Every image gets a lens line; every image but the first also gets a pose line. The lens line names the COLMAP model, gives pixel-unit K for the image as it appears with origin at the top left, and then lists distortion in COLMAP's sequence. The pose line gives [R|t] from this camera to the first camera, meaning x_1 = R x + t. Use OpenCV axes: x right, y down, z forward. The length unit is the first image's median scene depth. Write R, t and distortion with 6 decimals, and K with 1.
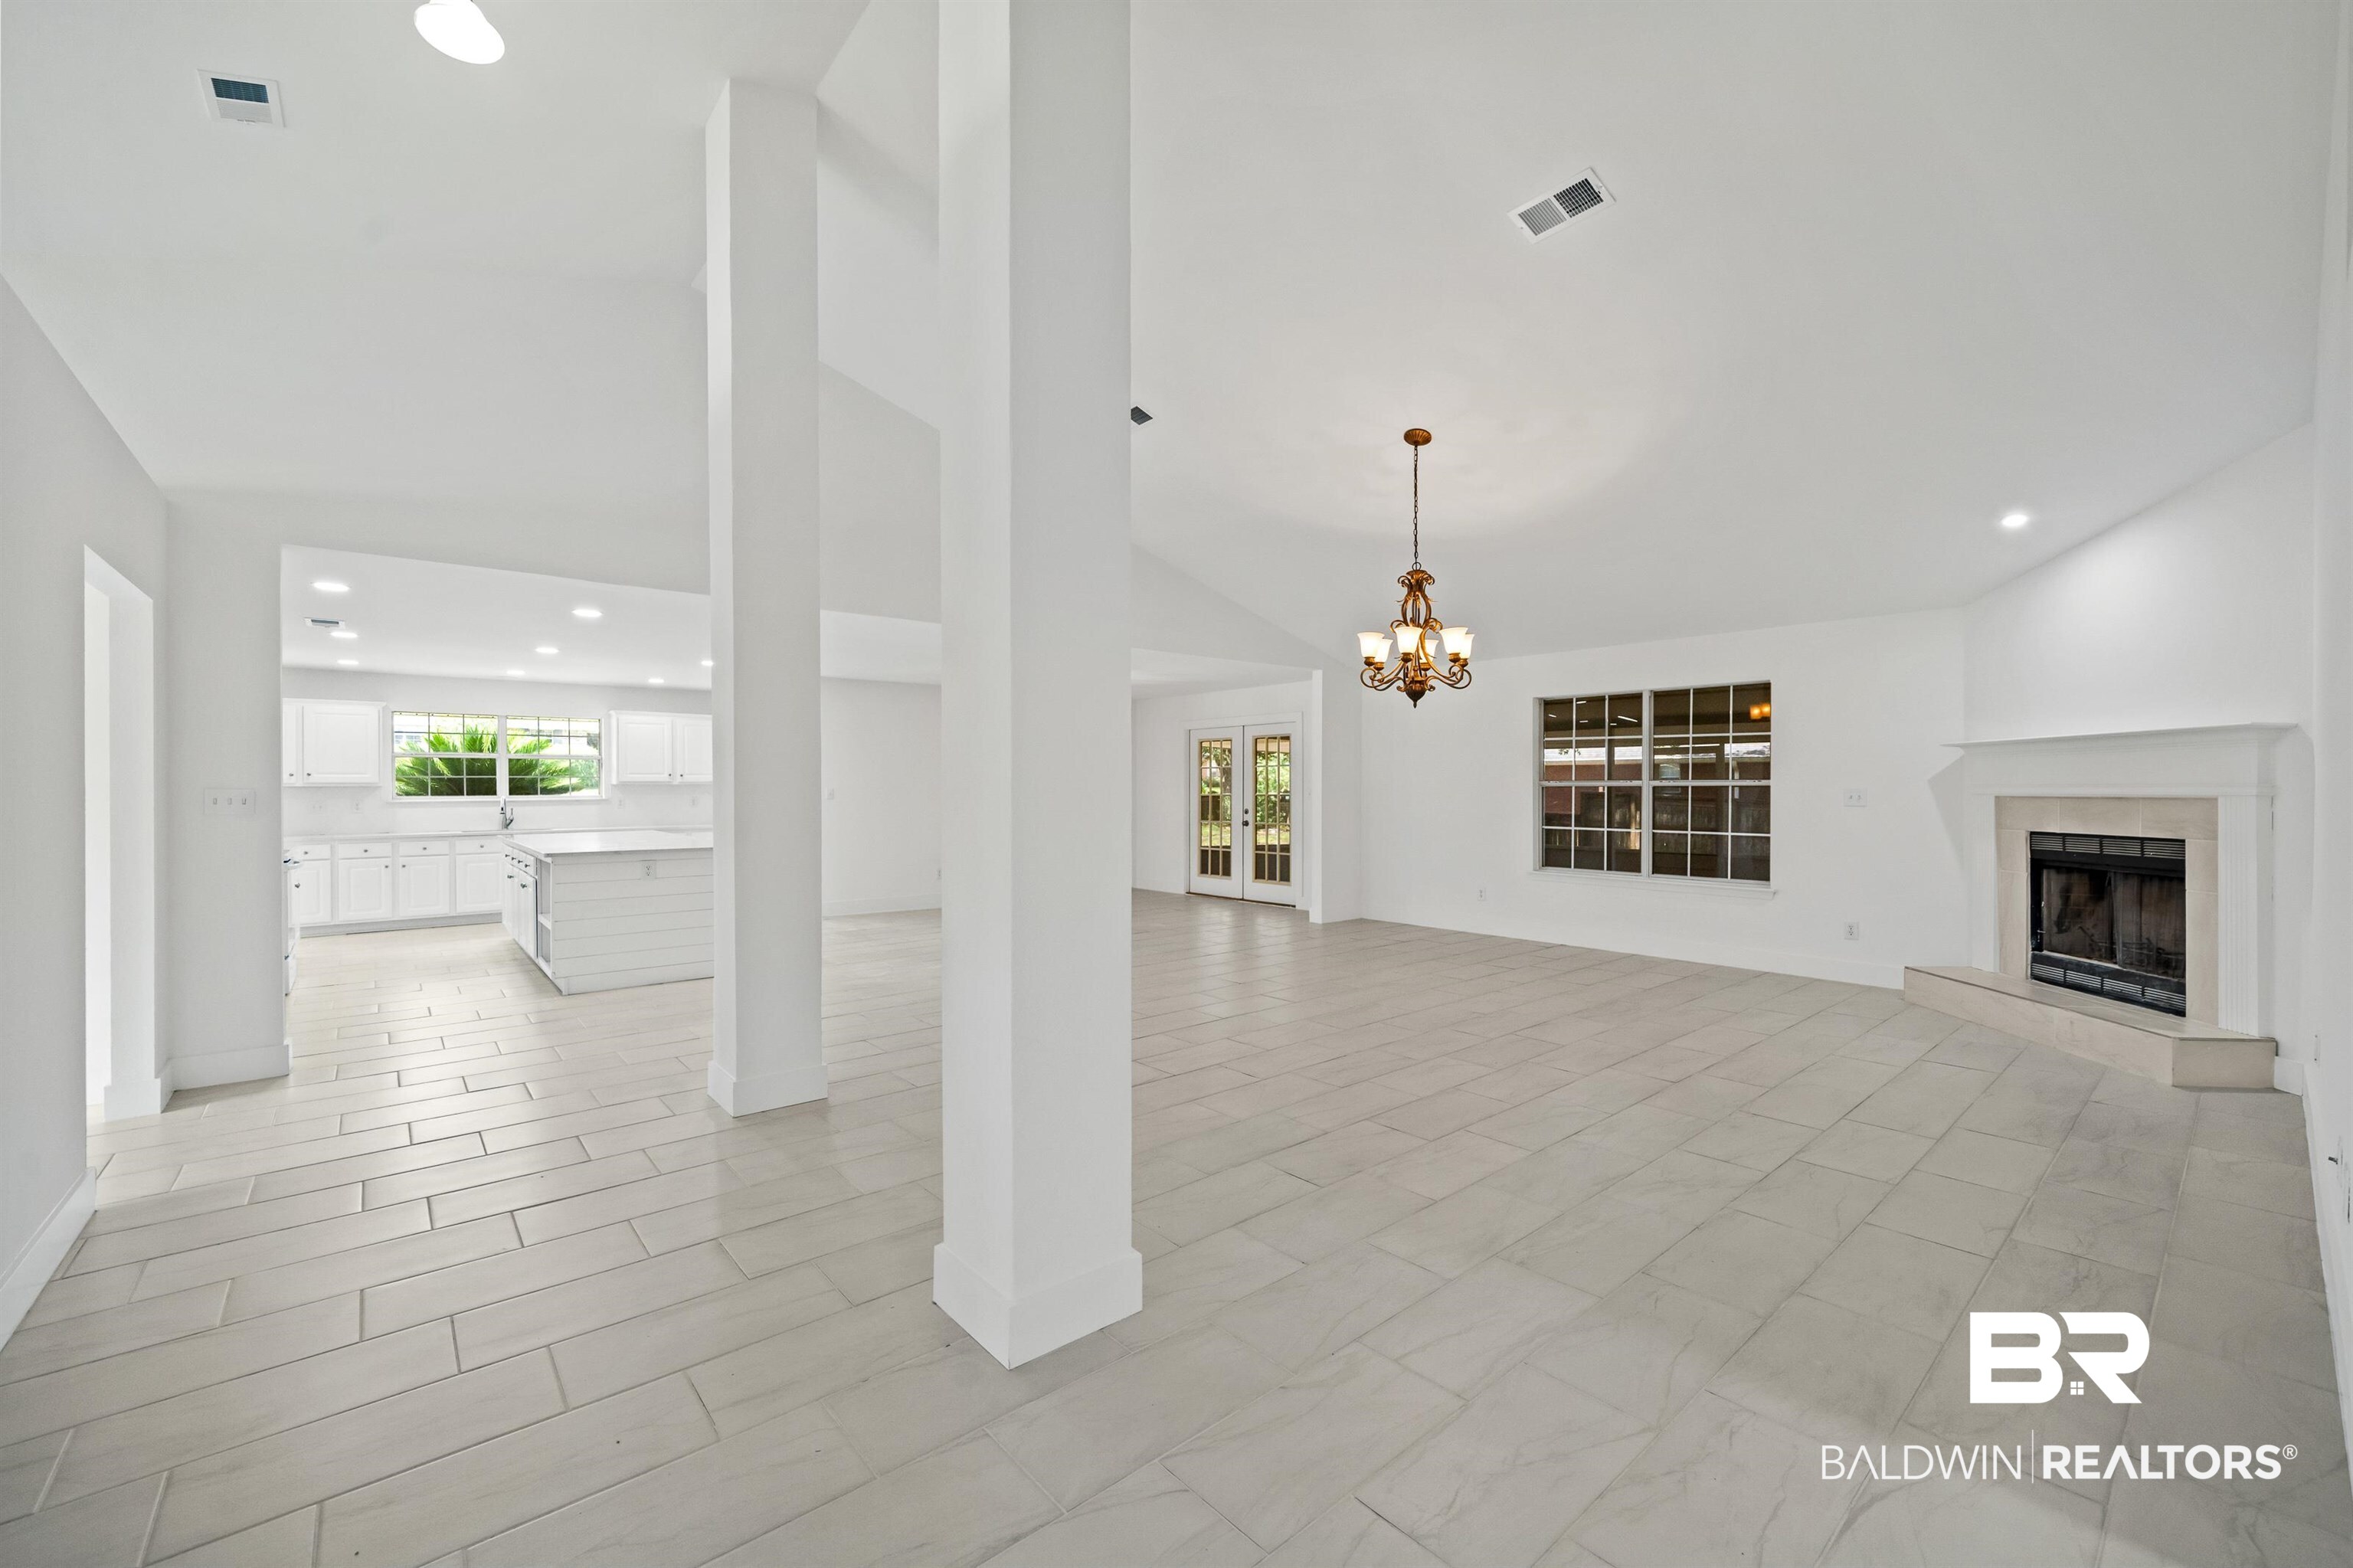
lens RADIAL K [[935.9, 0, 1178.2], [0, 935.9, 792.0], [0, 0, 1]] dist [-0.001677, -0.000018]
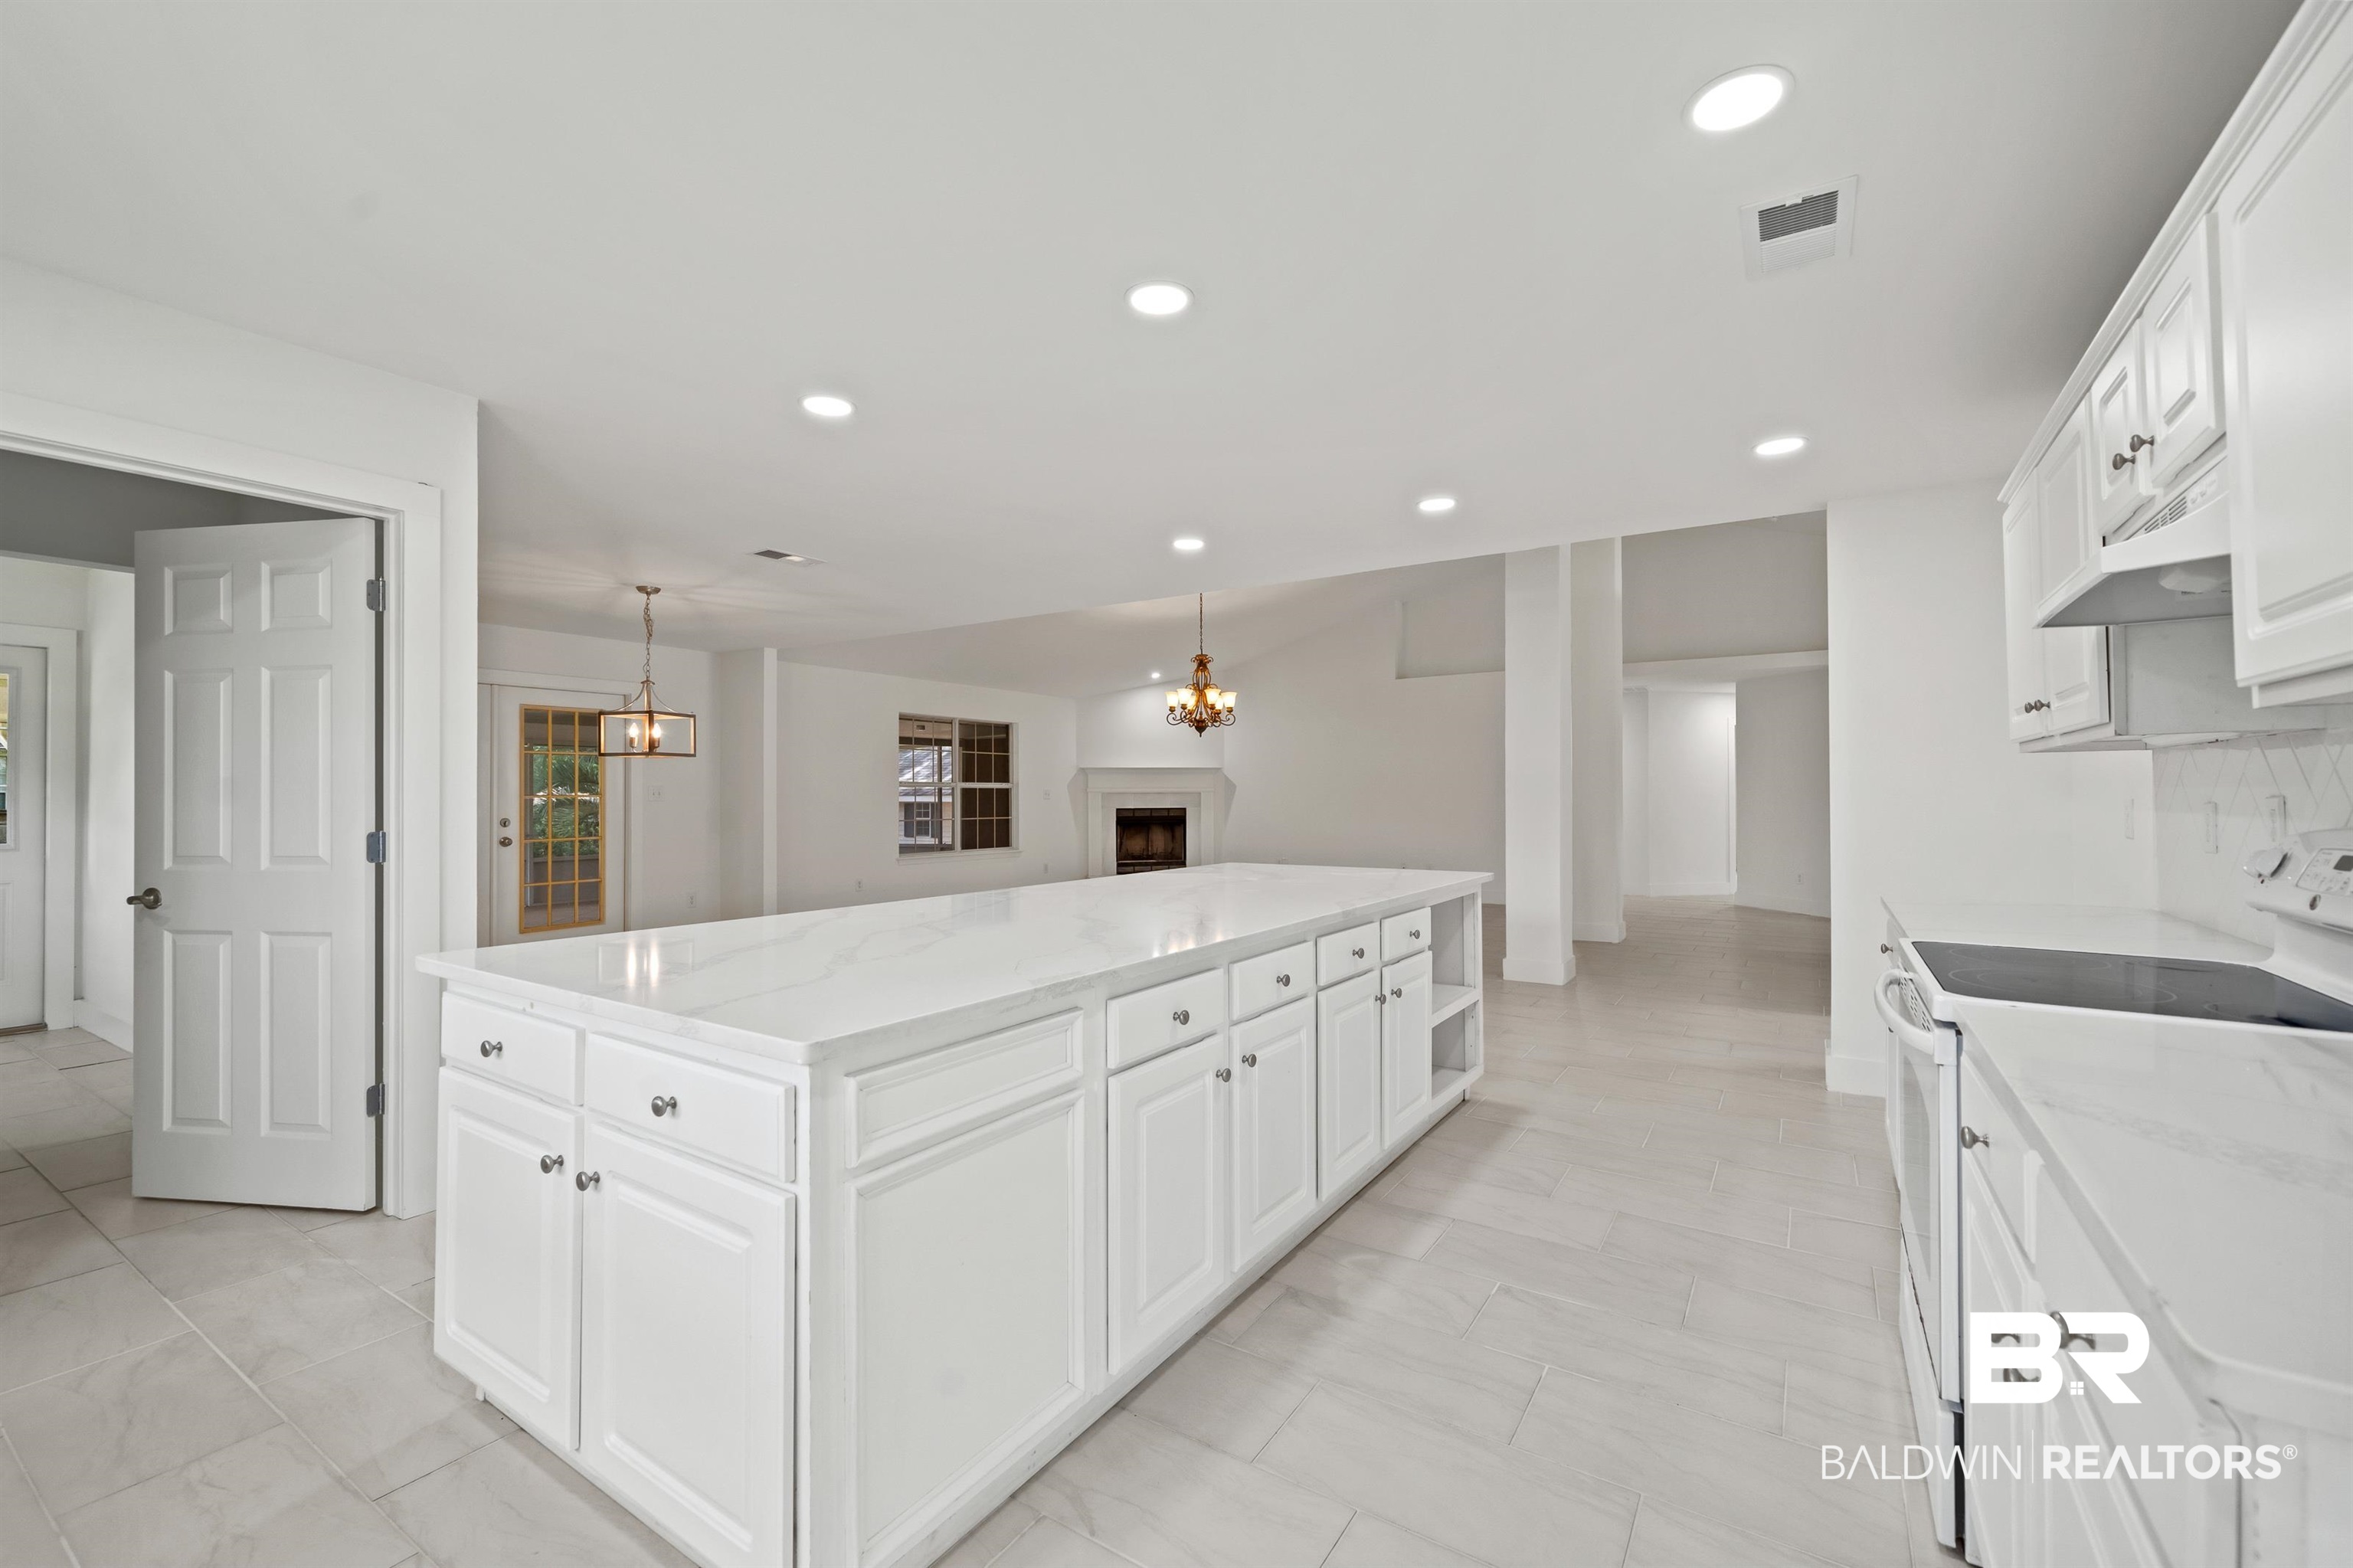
lens RADIAL K [[966.0, 0, 1187.5], [0, 966.0, 787.5], [0, 0, 1]] dist [0.001571, 0.000055]
pose [[-0.294667, 0.011300, 0.955533, -0.941191], [0.007749, 0.999925, -0.009436, 0.009948], [-0.955569, 0.004624, -0.294732, 1.050151]]
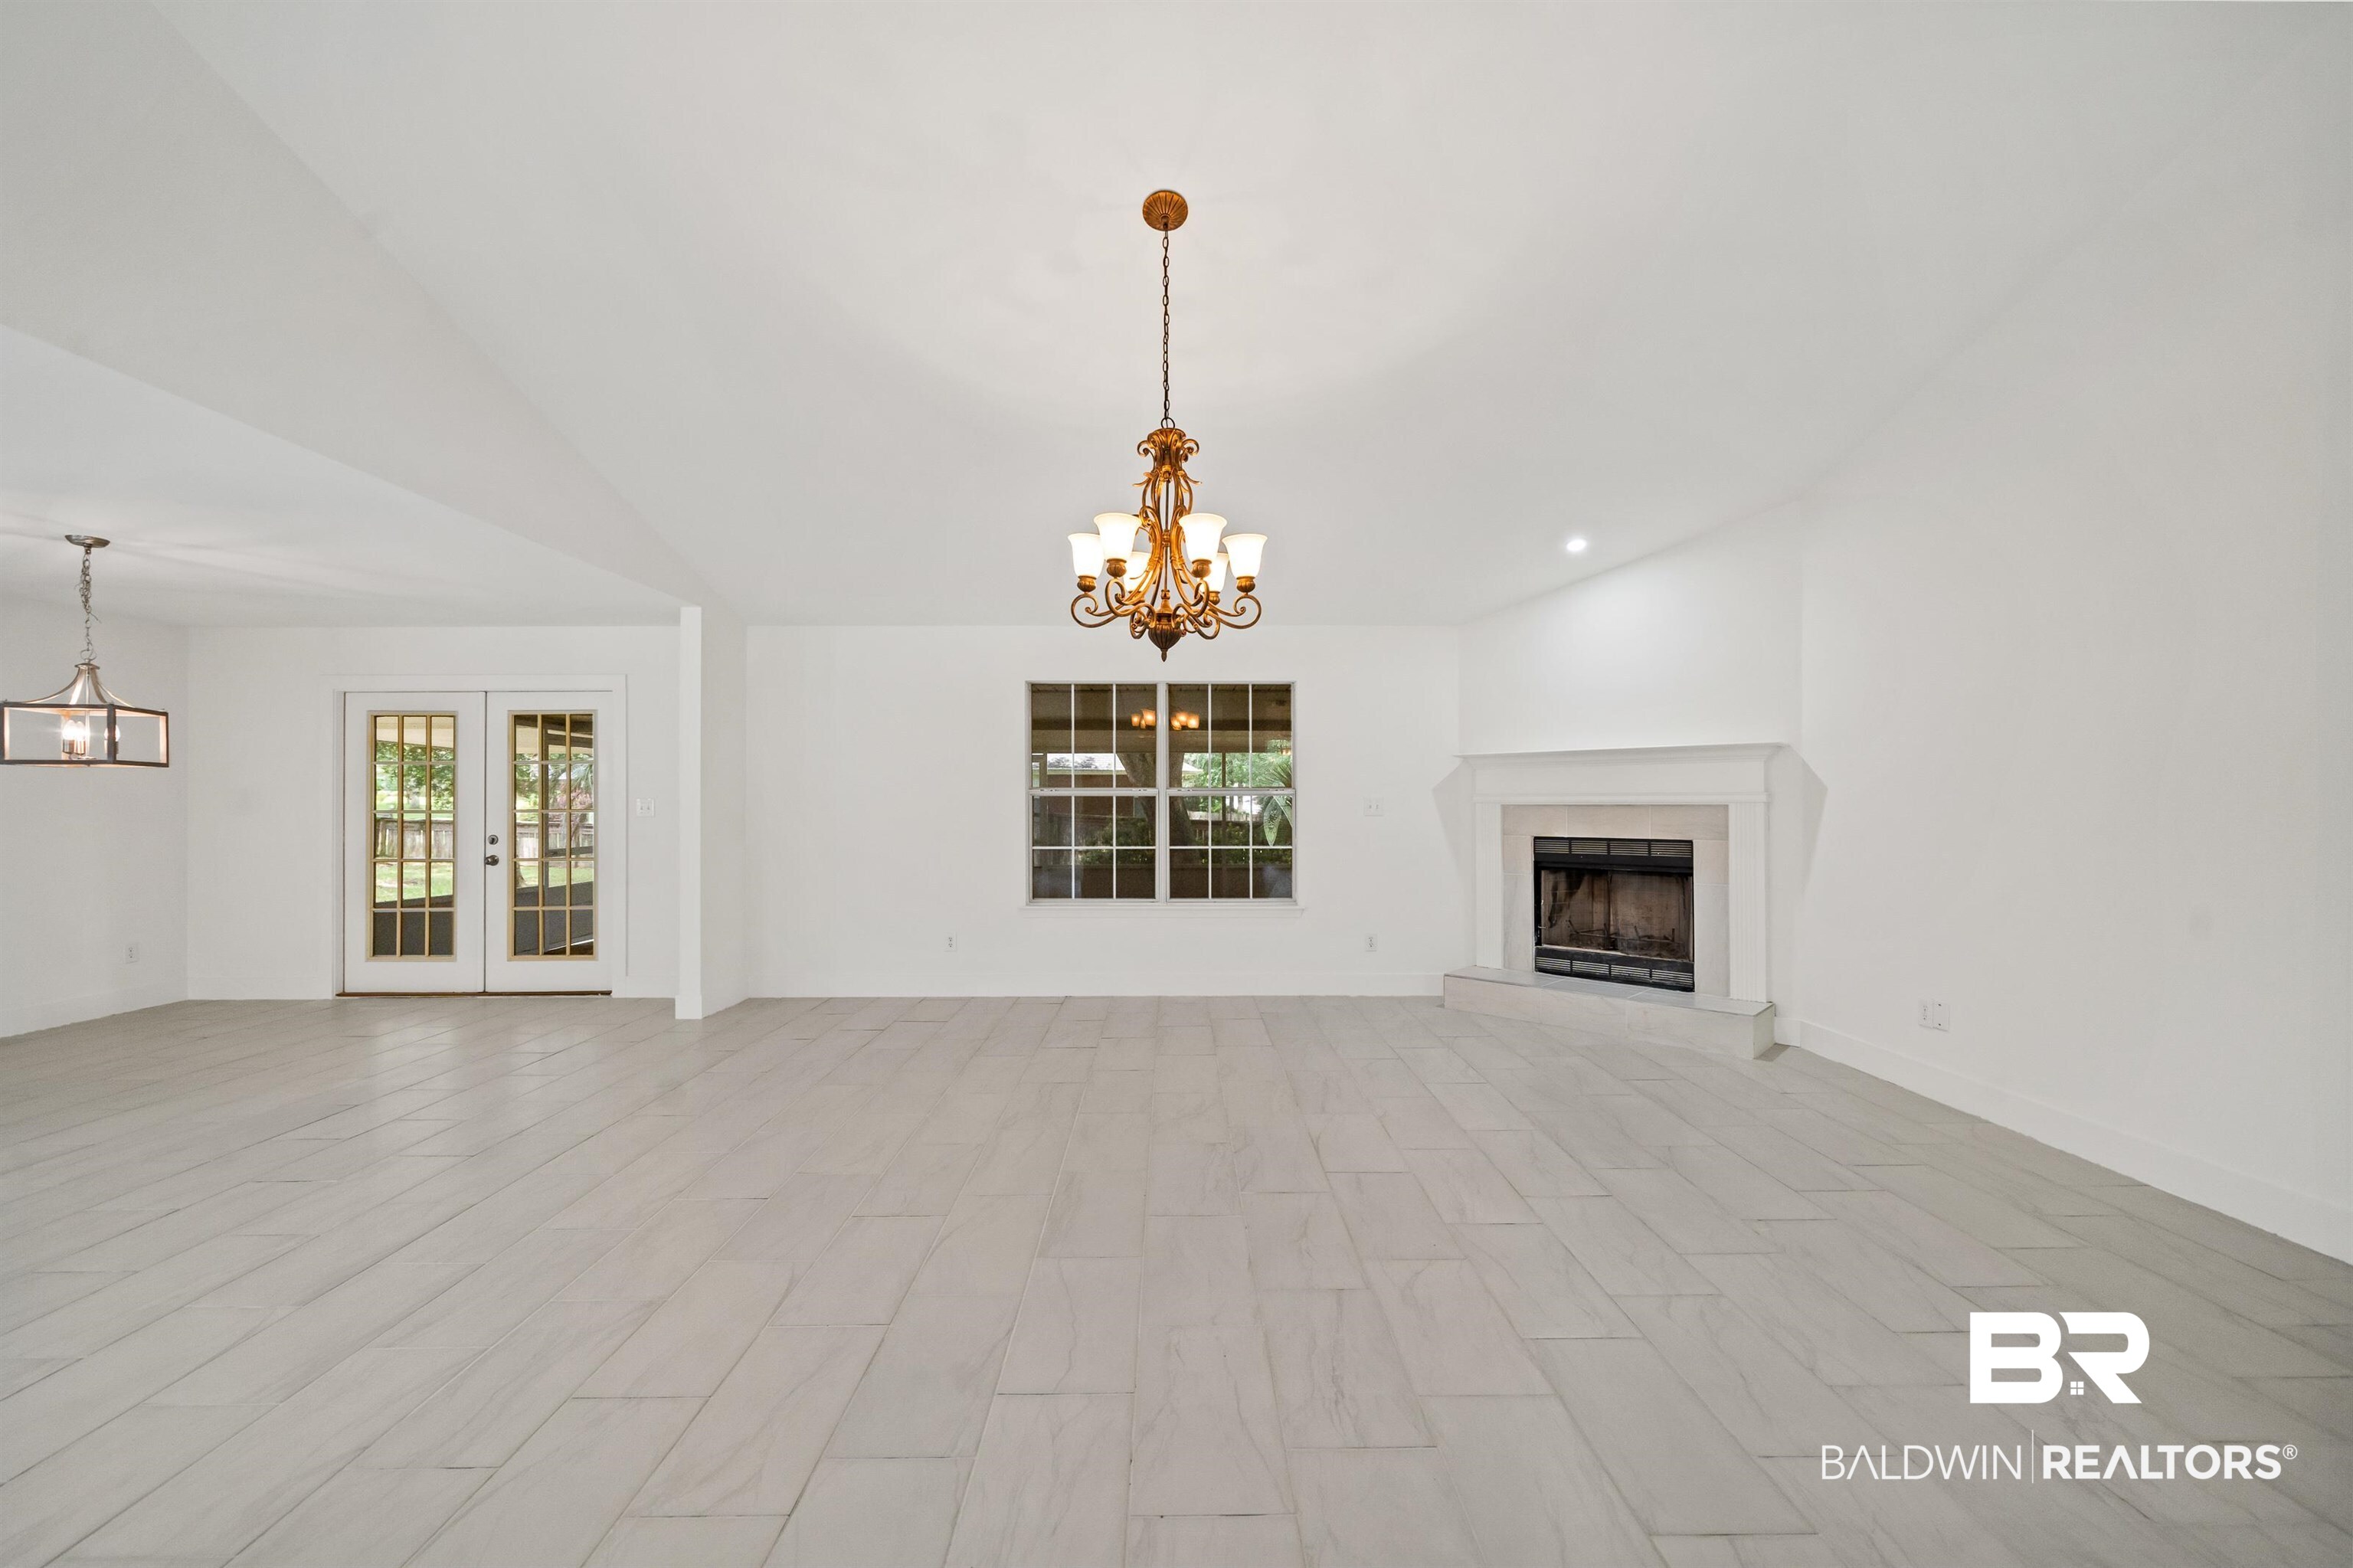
lens RADIAL K [[943.9, 0, 1180.5], [0, 943.9, 796.1], [0, 0, 1]] dist [-0.001293, -0.000145]
pose [[0.645711, 0.001100, 0.763581, -0.136033], [0.005305, 0.999968, -0.005927, -0.000505], [-0.763564, 0.007878, 0.645684, 0.416225]]
